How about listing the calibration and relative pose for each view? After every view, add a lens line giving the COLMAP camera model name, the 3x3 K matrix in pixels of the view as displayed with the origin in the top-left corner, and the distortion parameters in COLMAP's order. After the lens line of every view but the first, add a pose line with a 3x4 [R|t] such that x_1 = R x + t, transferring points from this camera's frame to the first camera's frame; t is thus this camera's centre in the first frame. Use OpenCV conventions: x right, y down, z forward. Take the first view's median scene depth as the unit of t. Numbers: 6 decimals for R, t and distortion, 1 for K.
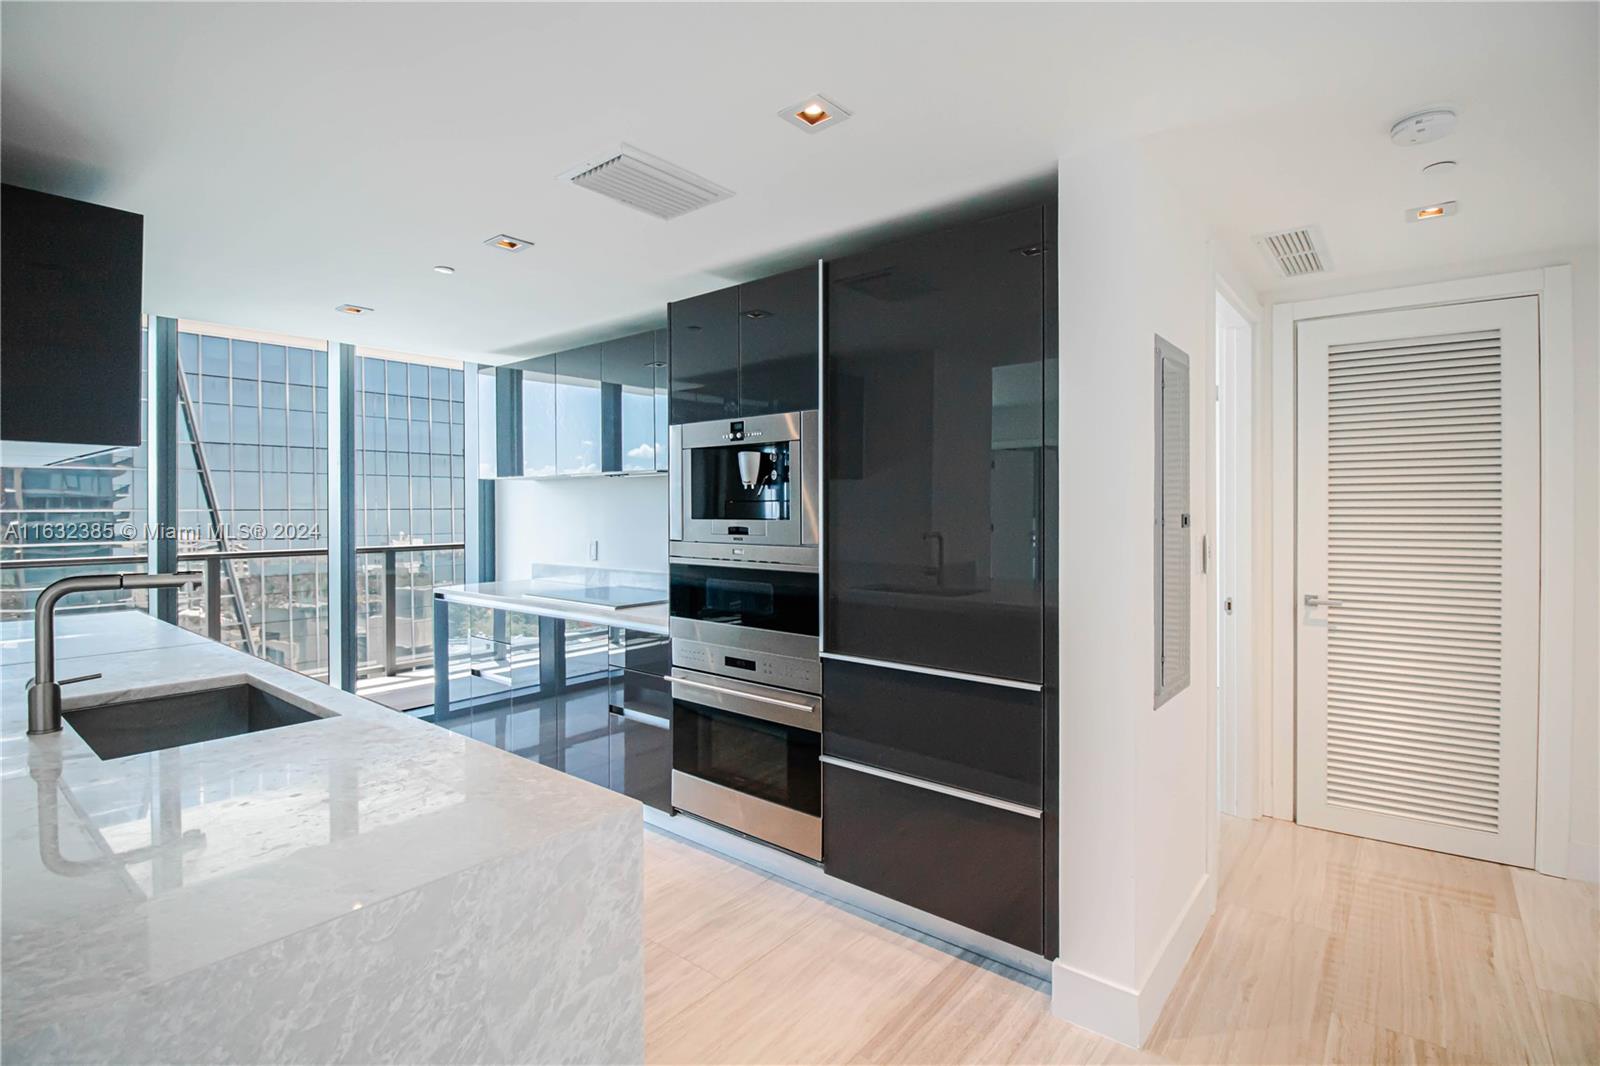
lens RADIAL K [[743.0, 0, 800.1], [0, 743.0, 512.6], [0, 0, 1]] dist [-0.000522, -0.000213]
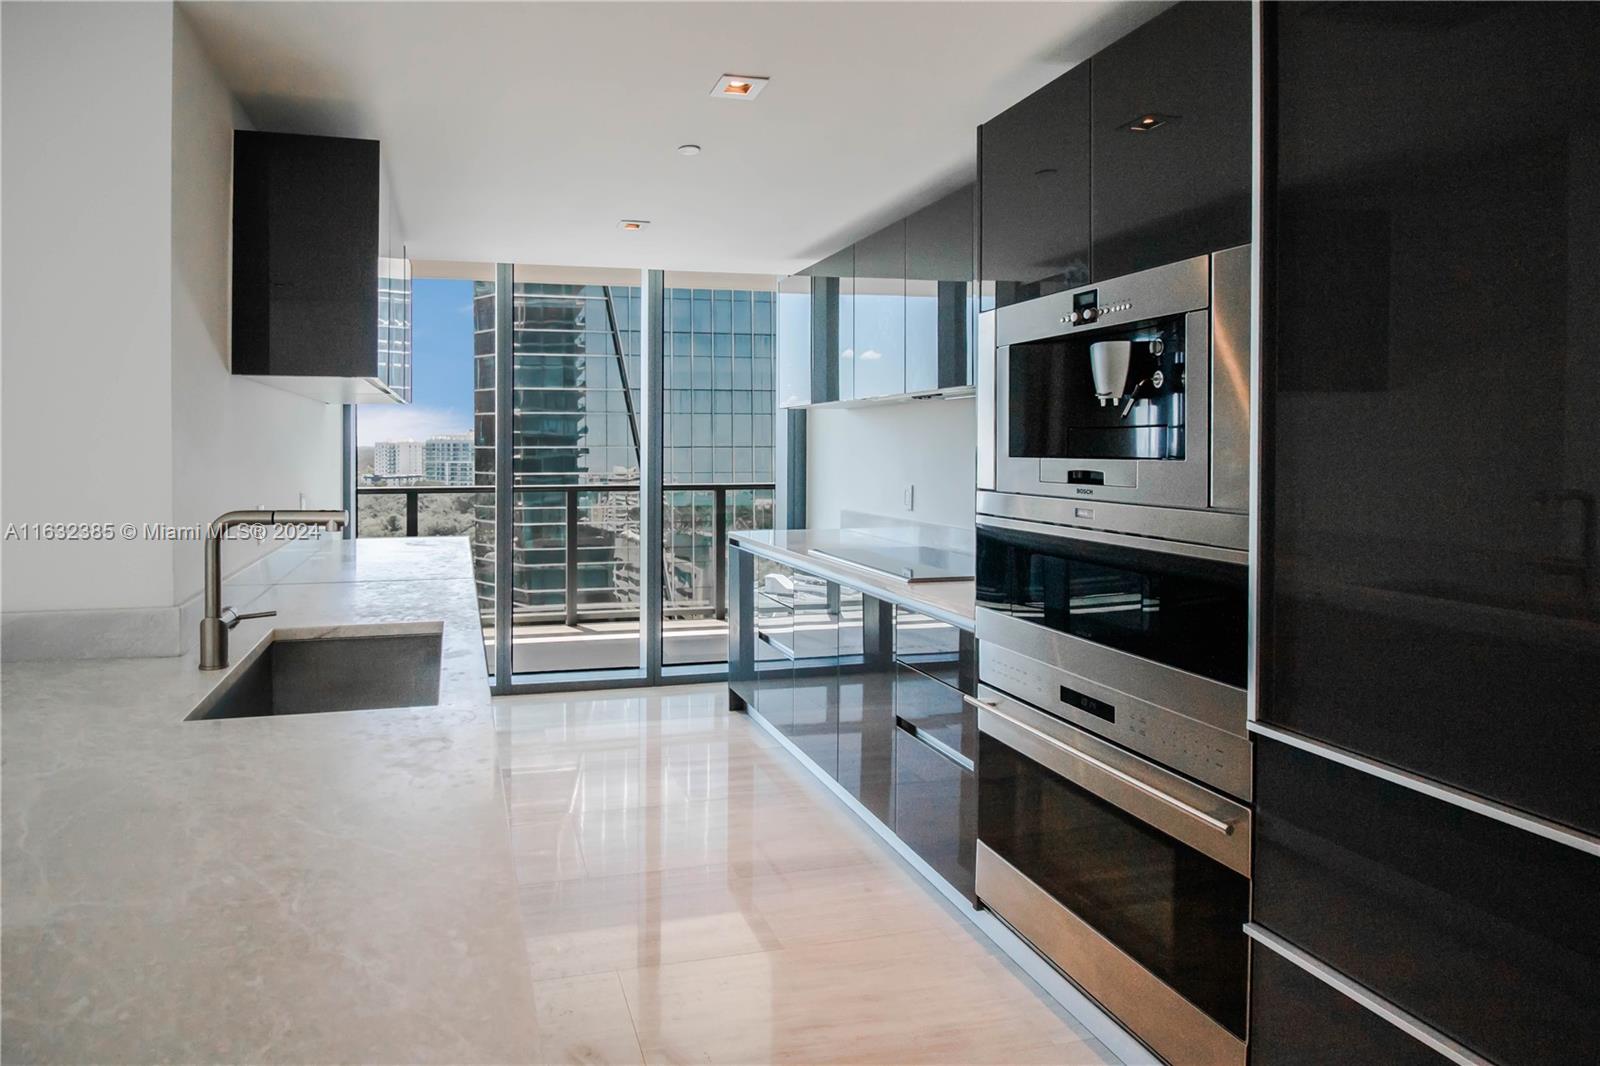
lens RADIAL K [[806.9, 0, 638.7], [0, 806.9, 455.5], [0, 0, 1]] dist [-0.007777, -0.001463]
pose [[0.781822, 0.008953, -0.623437, 0.036653], [-0.005188, 0.999956, 0.007853, 0.003846], [0.623480, -0.002905, 0.781834, 0.279992]]
